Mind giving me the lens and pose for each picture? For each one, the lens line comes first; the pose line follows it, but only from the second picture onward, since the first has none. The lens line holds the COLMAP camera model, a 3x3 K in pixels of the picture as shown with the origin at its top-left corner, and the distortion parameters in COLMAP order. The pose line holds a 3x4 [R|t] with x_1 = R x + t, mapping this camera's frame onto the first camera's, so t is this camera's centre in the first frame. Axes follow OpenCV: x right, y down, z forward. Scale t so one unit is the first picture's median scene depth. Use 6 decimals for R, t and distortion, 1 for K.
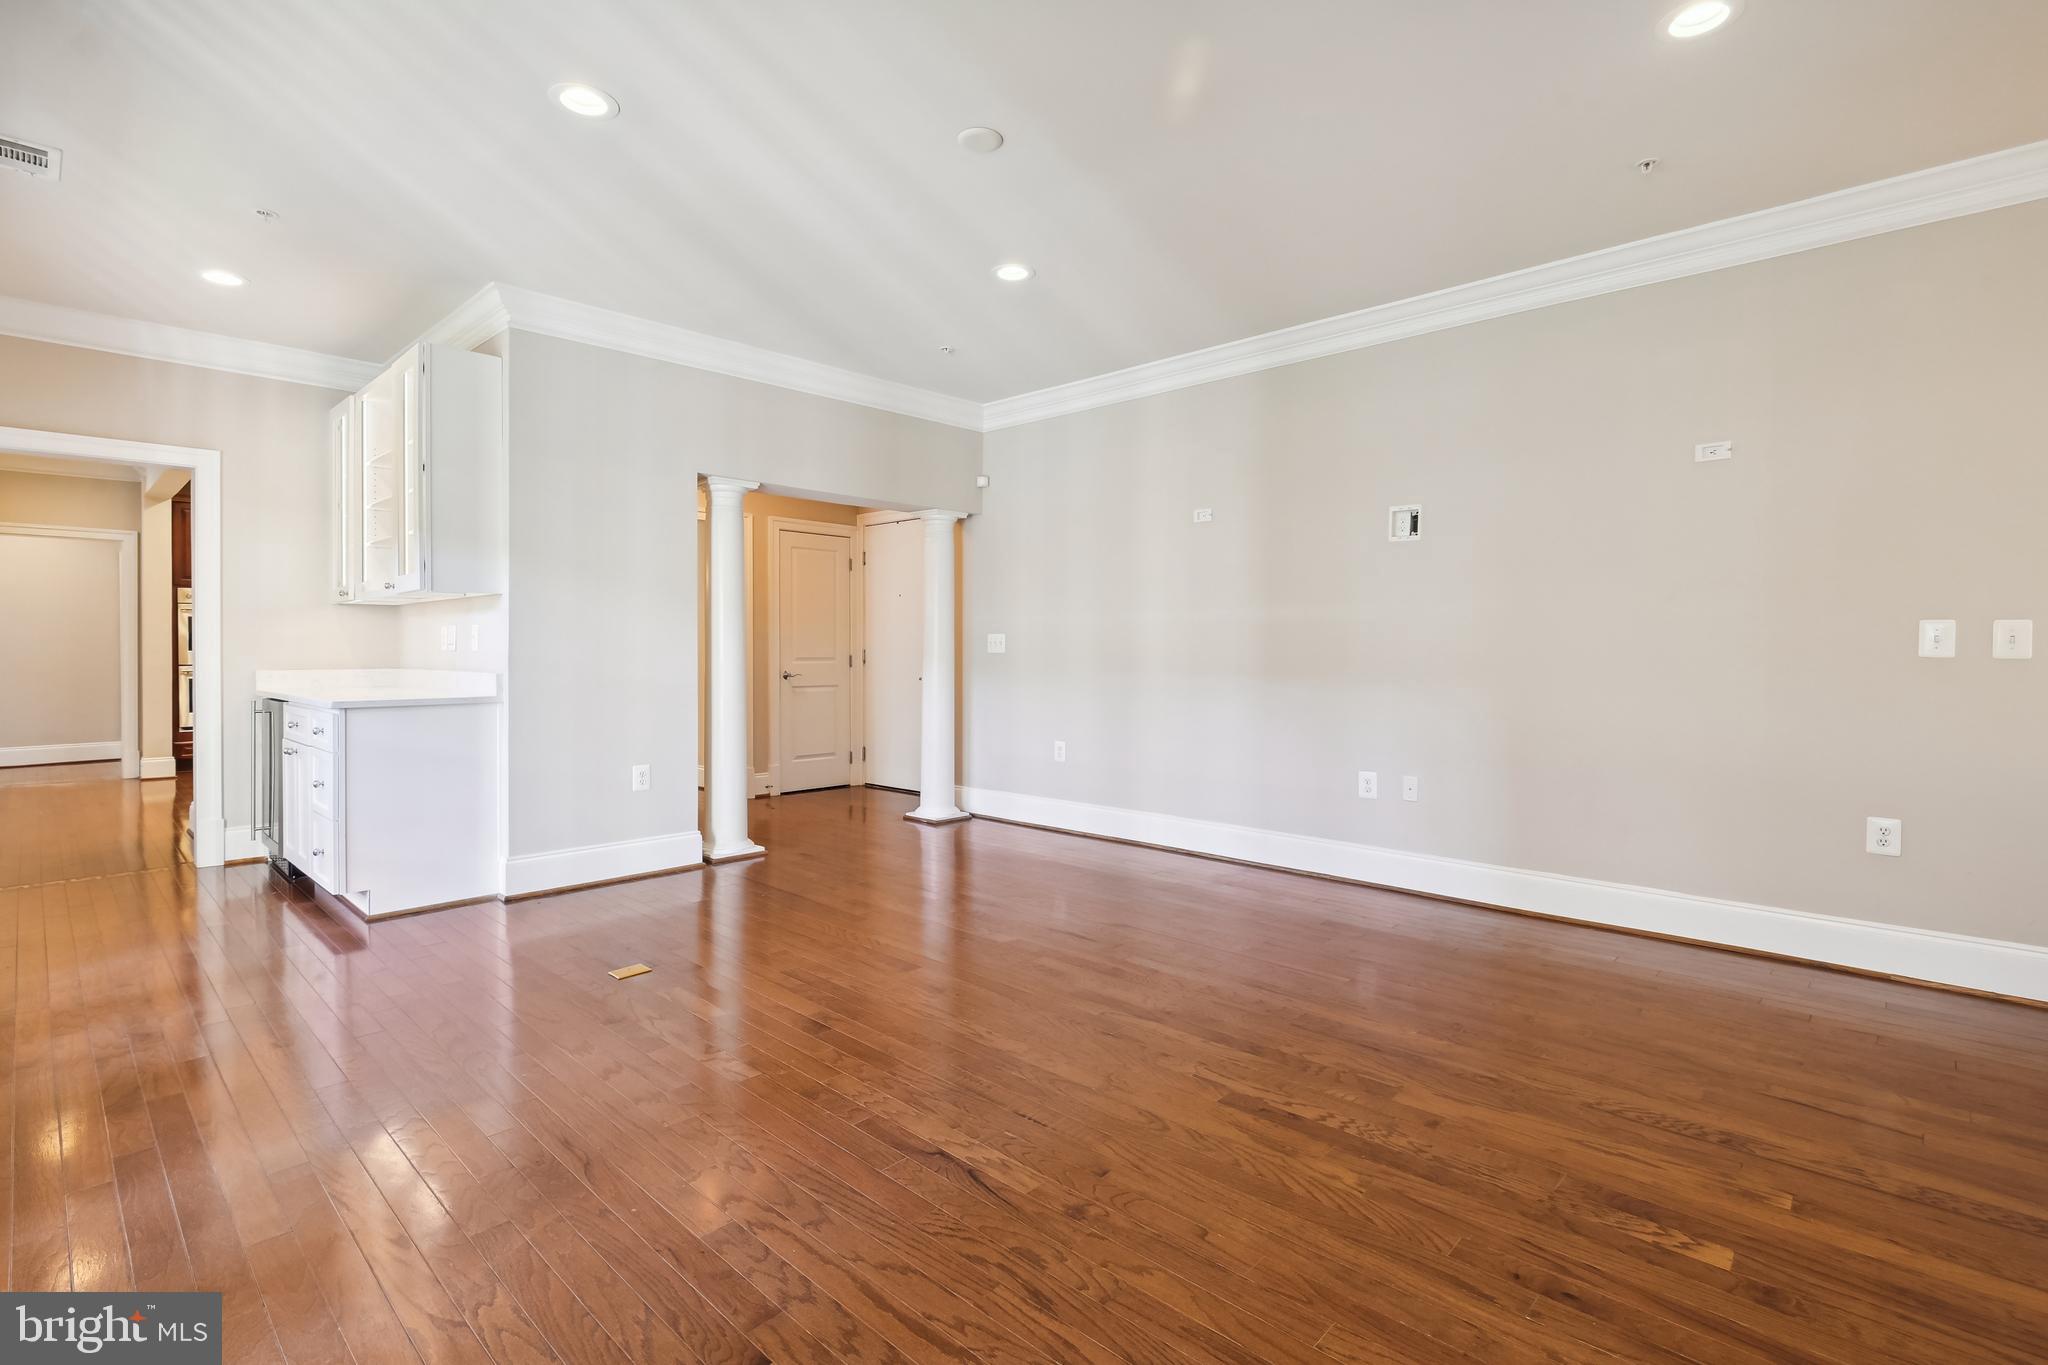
lens RADIAL K [[951.6, 0, 1041.8], [0, 951.6, 683.0], [0, 0, 1]] dist [0.005669, -0.001537]
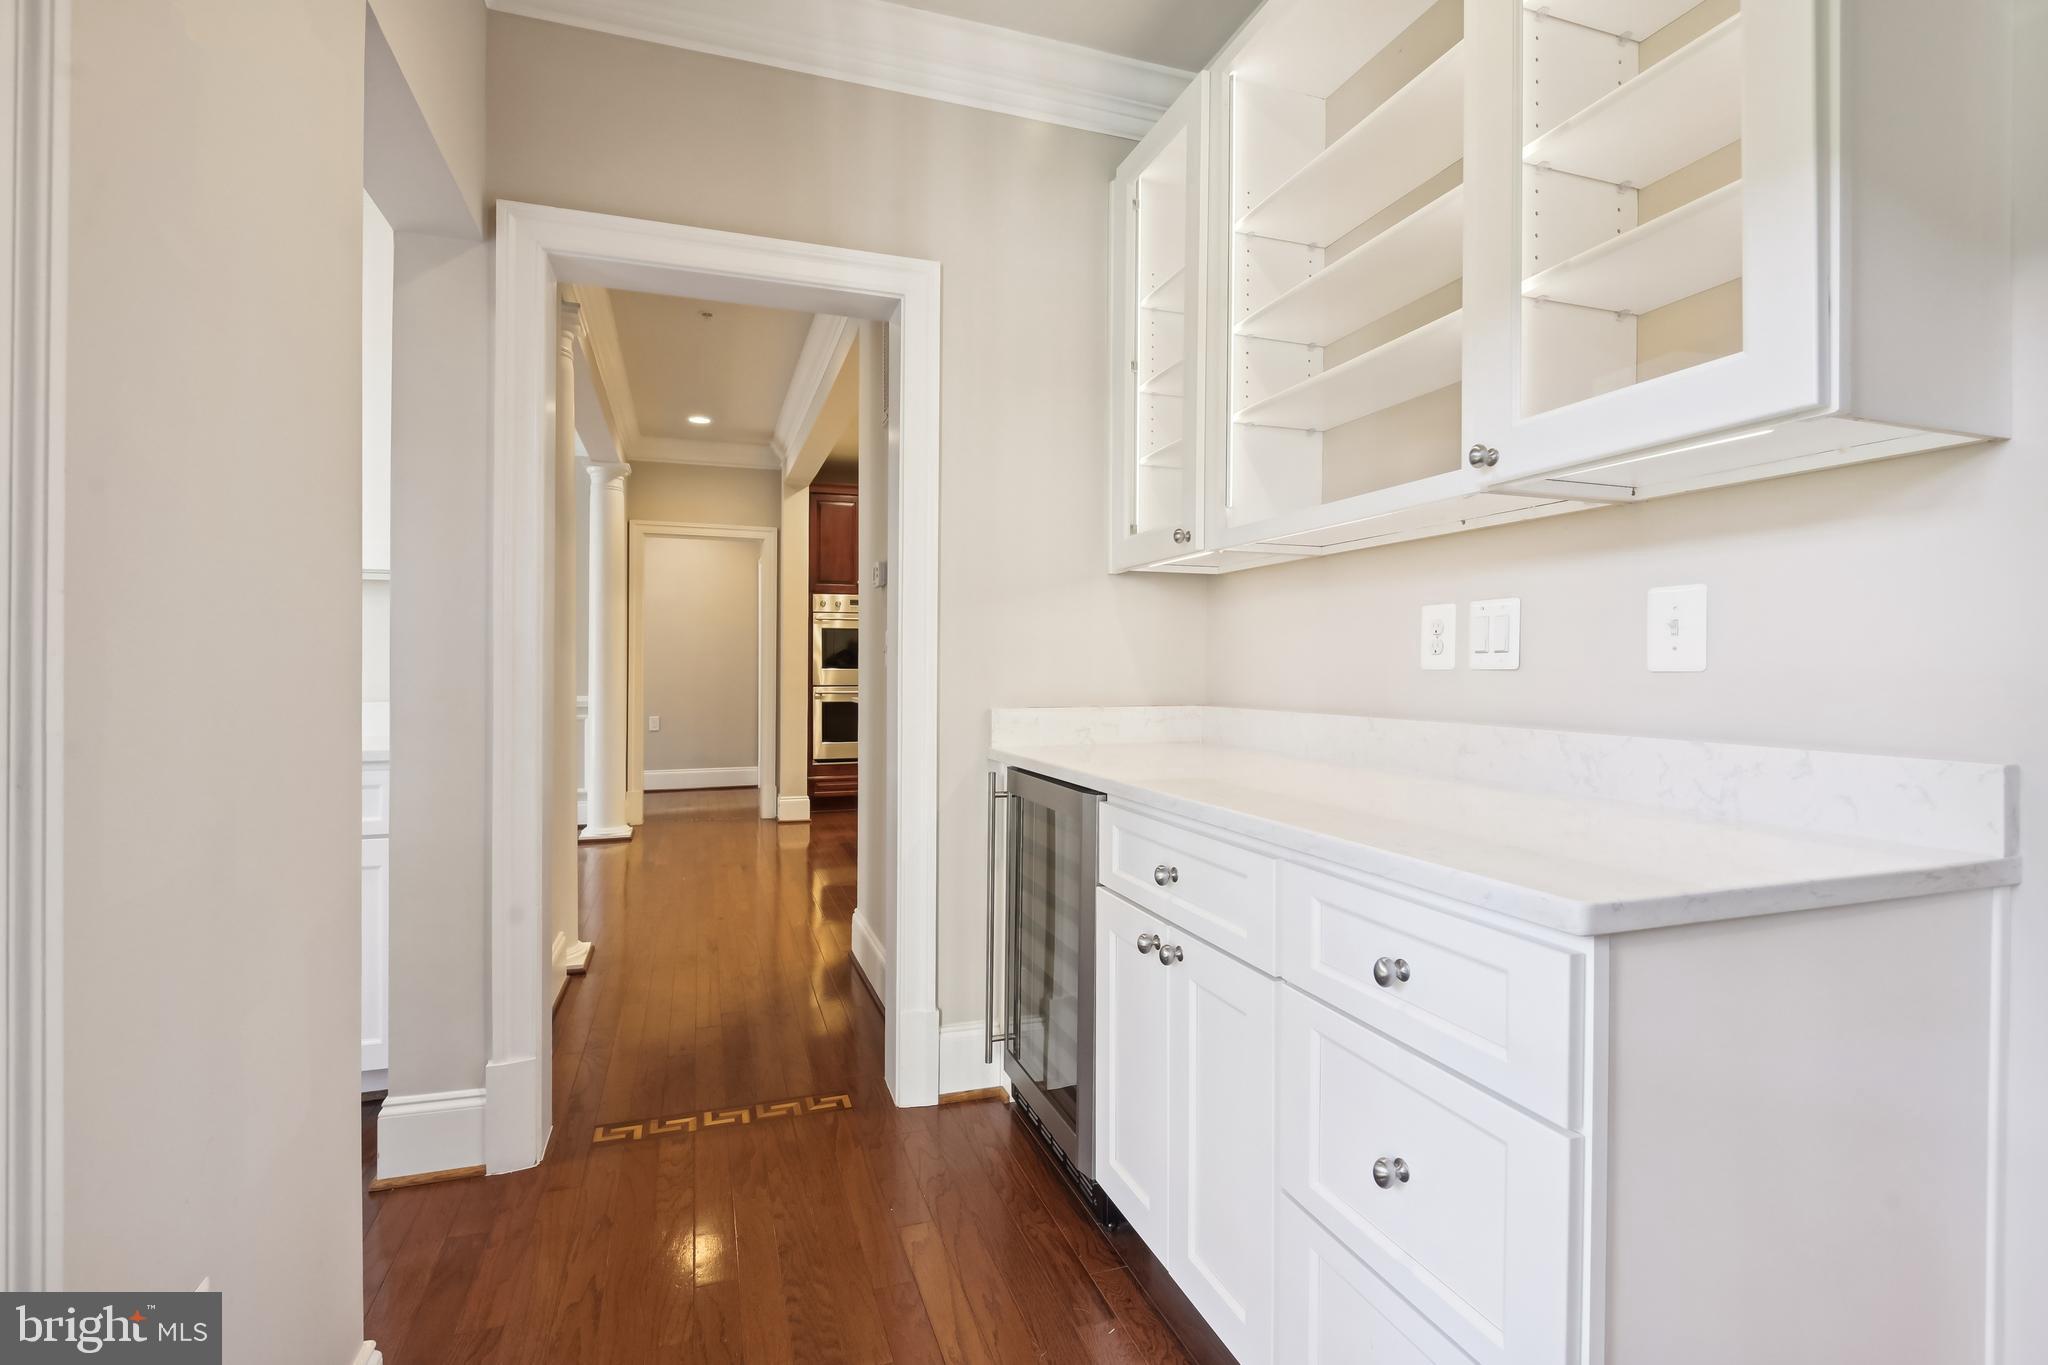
lens RADIAL K [[951.6, 0, 1035.5], [0, 951.6, 701.8], [0, 0, 1]] dist [0.005669, -0.001537]
pose [[0.889812, 0.010973, -0.456195, -0.546153], [-0.008962, 0.999938, 0.006570, -0.018759], [0.456239, -0.001757, 0.889855, 0.541286]]
